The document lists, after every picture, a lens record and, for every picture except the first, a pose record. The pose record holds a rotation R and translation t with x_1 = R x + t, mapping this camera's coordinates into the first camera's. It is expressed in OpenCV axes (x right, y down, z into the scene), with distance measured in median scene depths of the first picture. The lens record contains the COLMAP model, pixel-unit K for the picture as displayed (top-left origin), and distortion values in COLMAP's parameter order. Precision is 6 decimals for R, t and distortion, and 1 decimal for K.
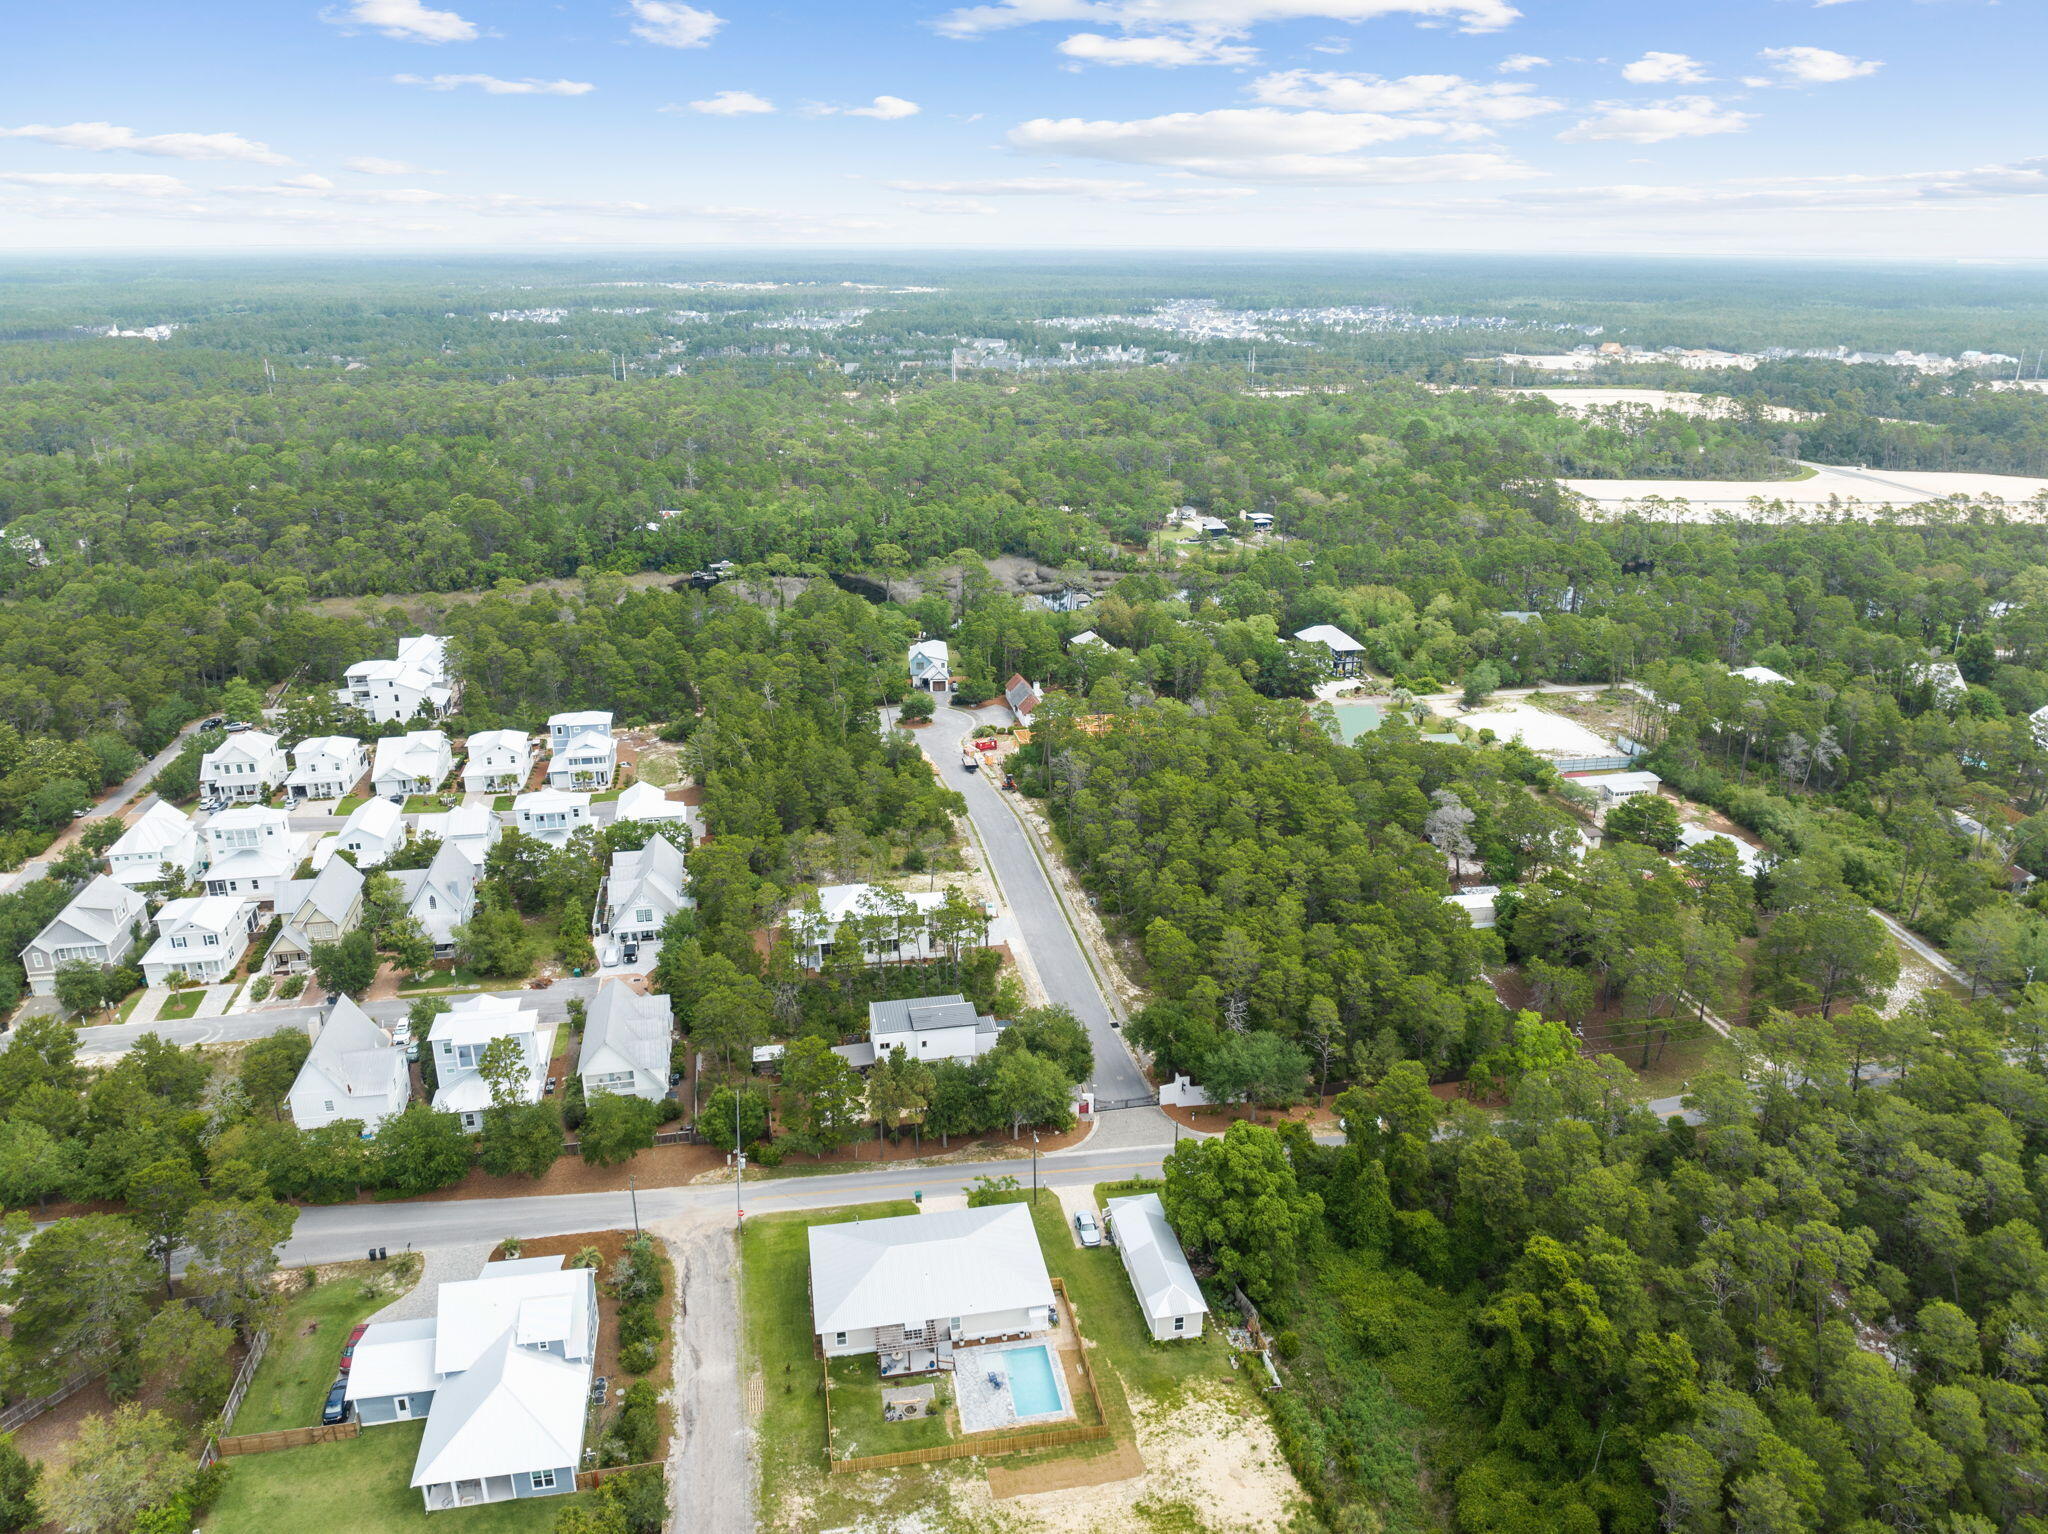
lens RADIAL K [[1433.8, 0, 1024.0], [0, 1433.8, 767.0], [0, 0, 1]] dist [-0.038093, -0.001426]
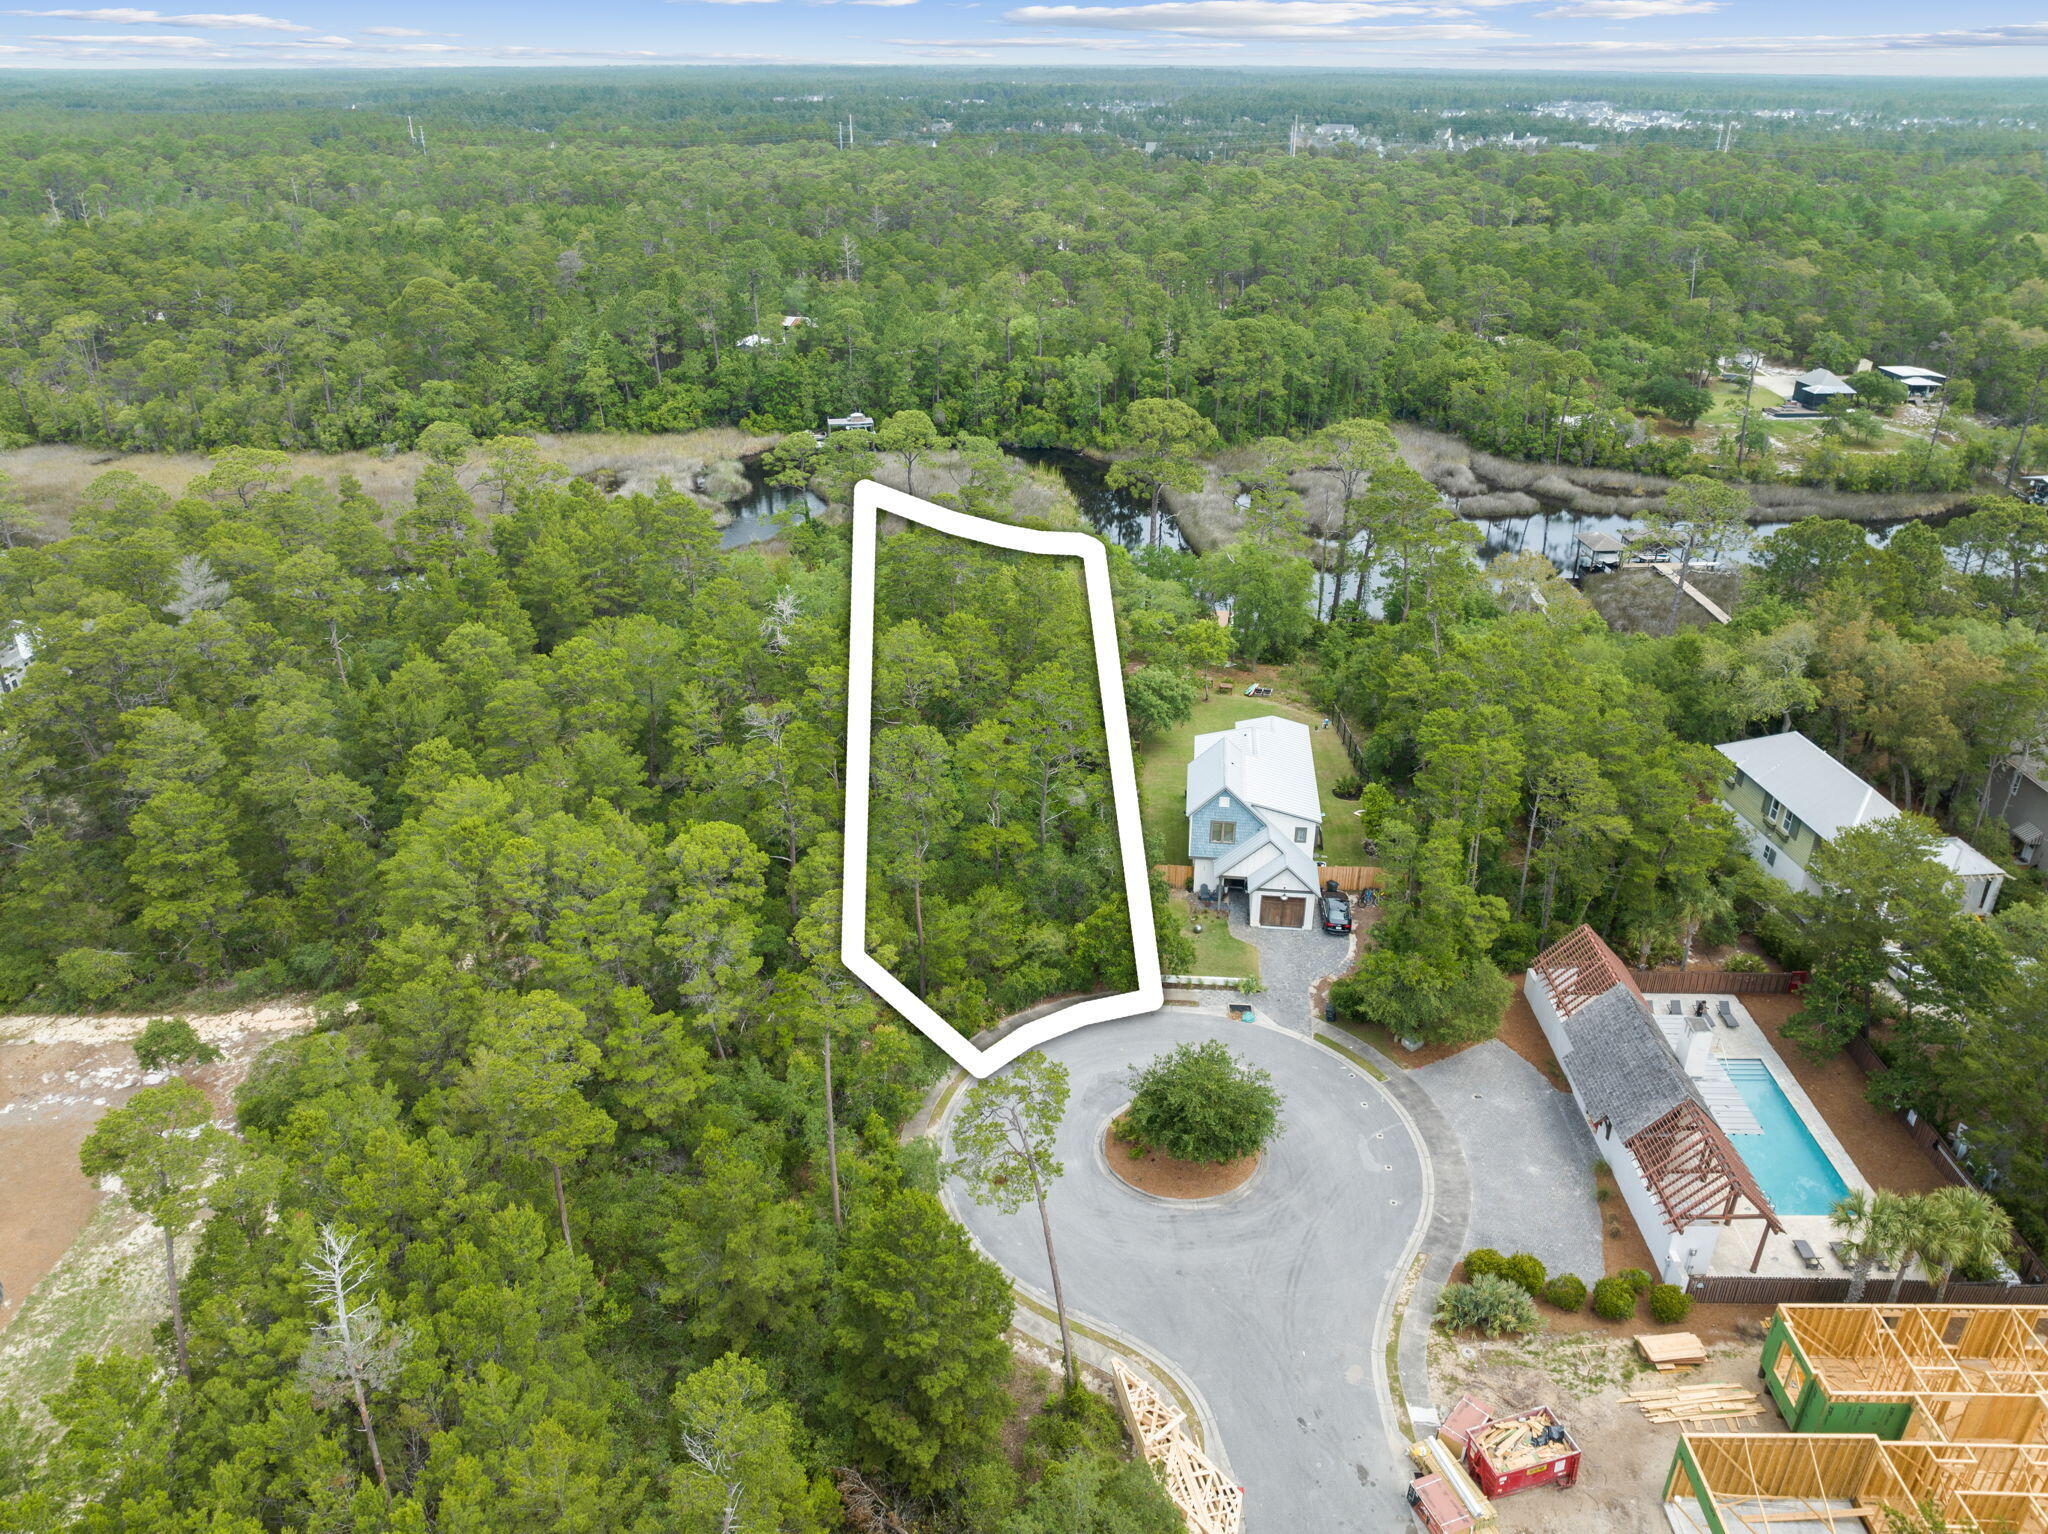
lens RADIAL K [[1433.8, 0, 1024.0], [0, 1433.8, 767.0], [0, 0, 1]] dist [-0.038093, -0.001426]
pose [[0.978325, 0.090405, -0.186298, -0.040431], [-0.069682, 0.990926, 0.114937, -0.079430], [0.194998, -0.099464, 0.975747, 0.484548]]
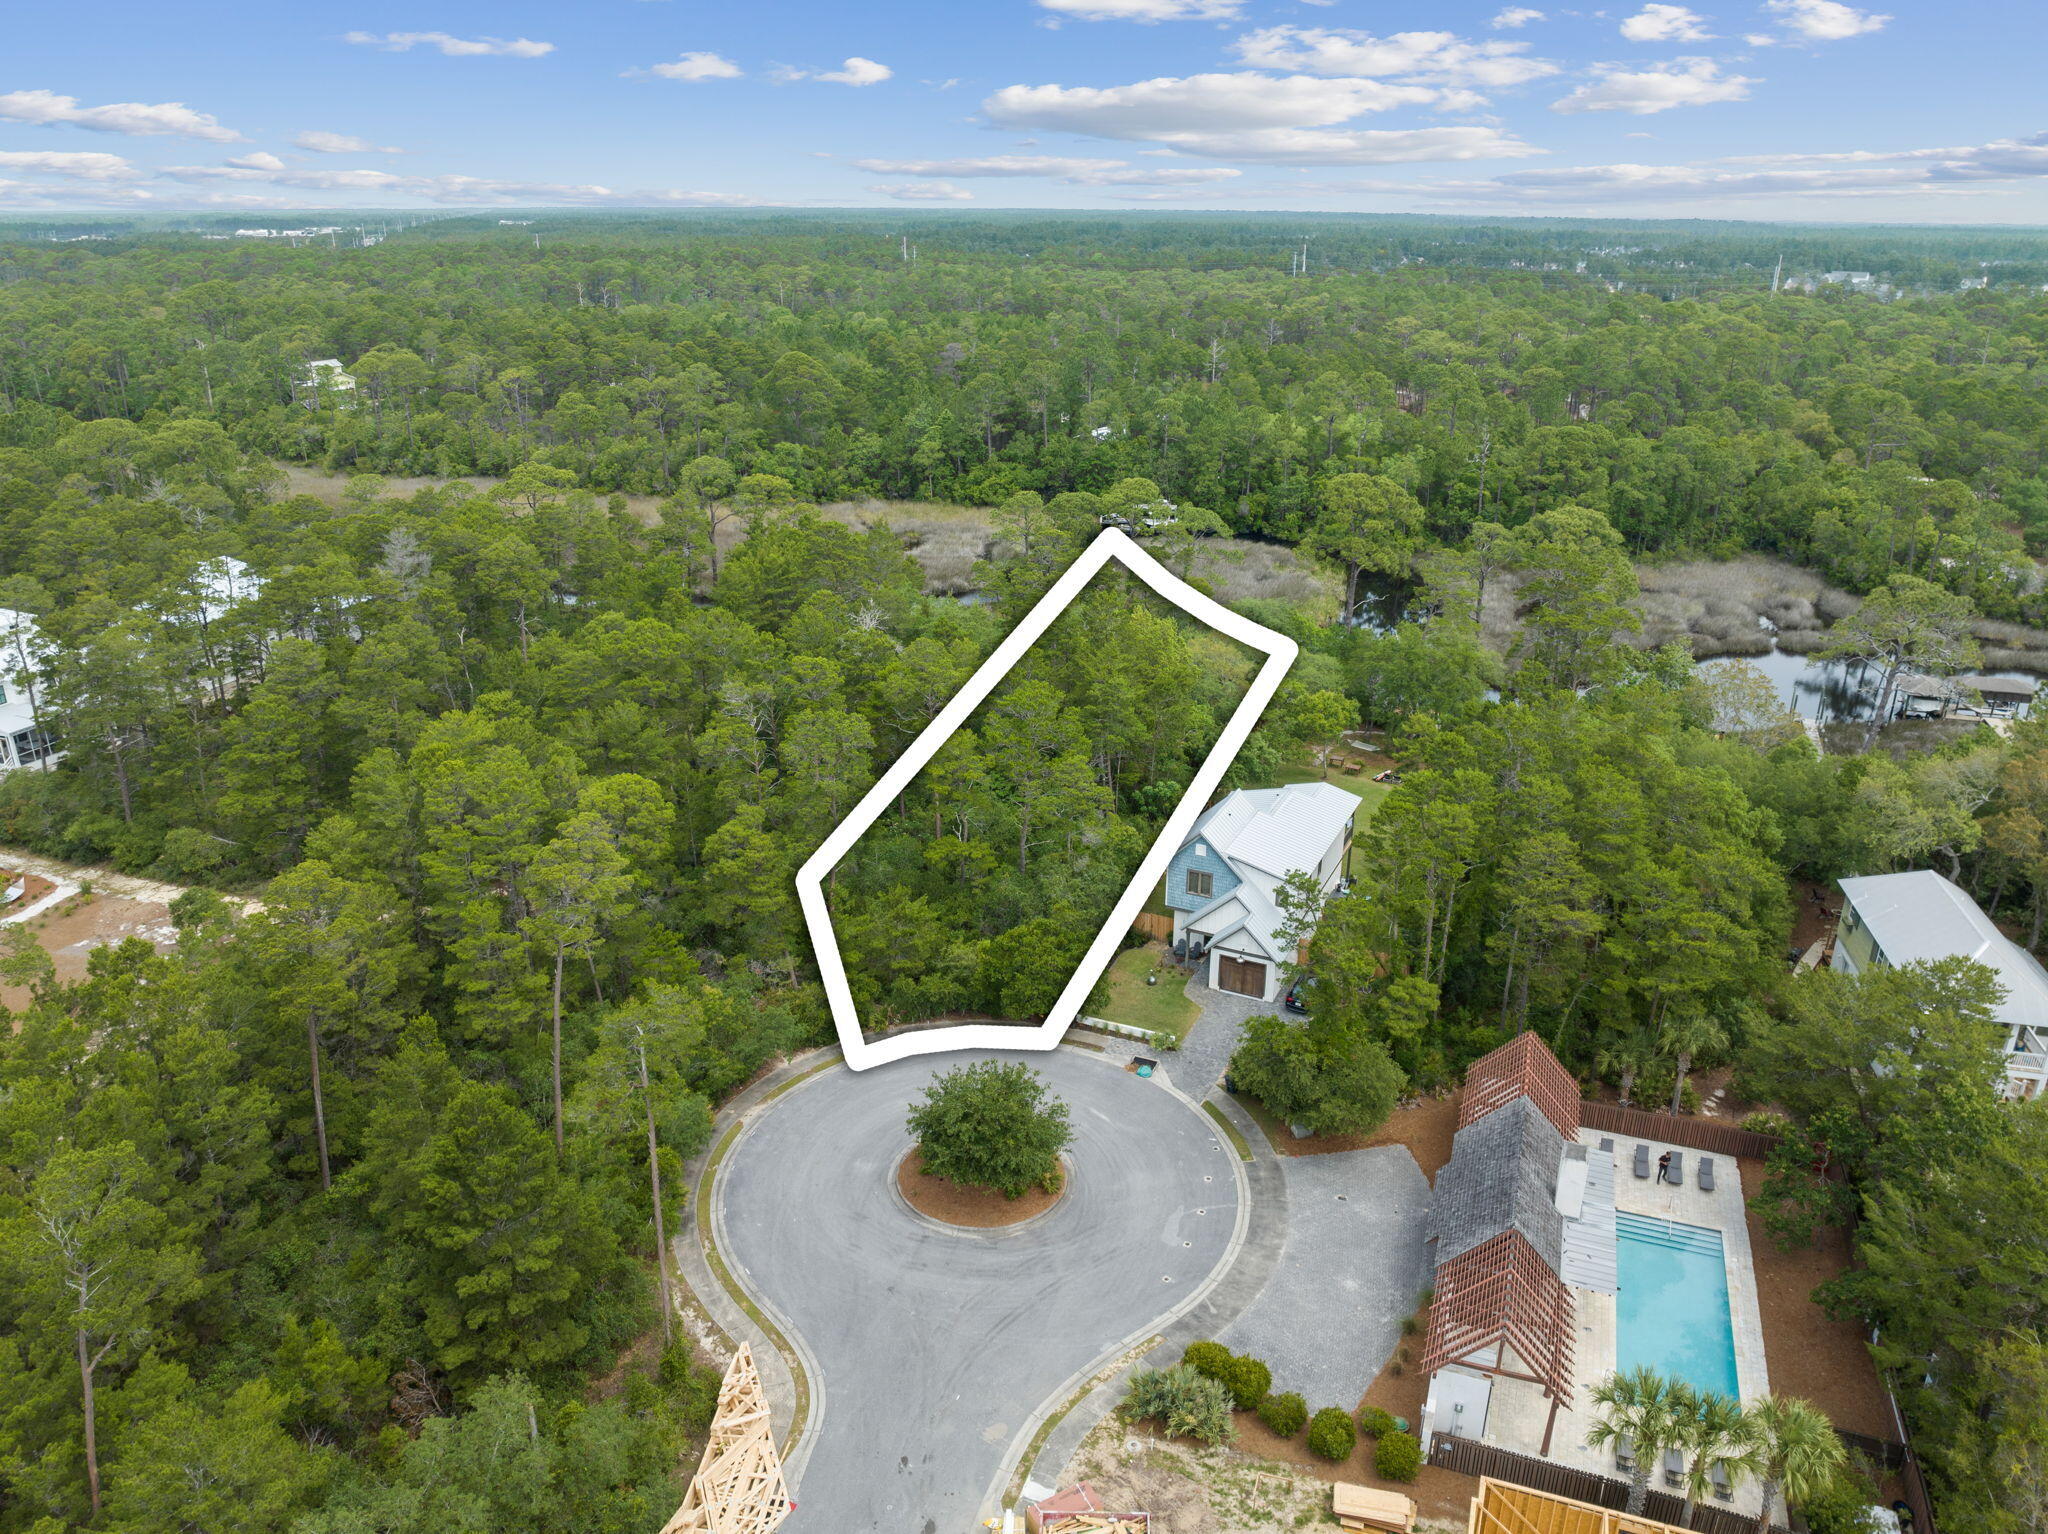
lens RADIAL K [[1433.8, 0, 1024.0], [0, 1433.8, 767.0], [0, 0, 1]] dist [-0.038093, -0.001426]
pose [[0.856482, 0.189074, -0.480302, 0.018661], [-0.179916, 0.981496, 0.065543, -0.071956], [0.483807, 0.030278, 0.874651, 0.511712]]
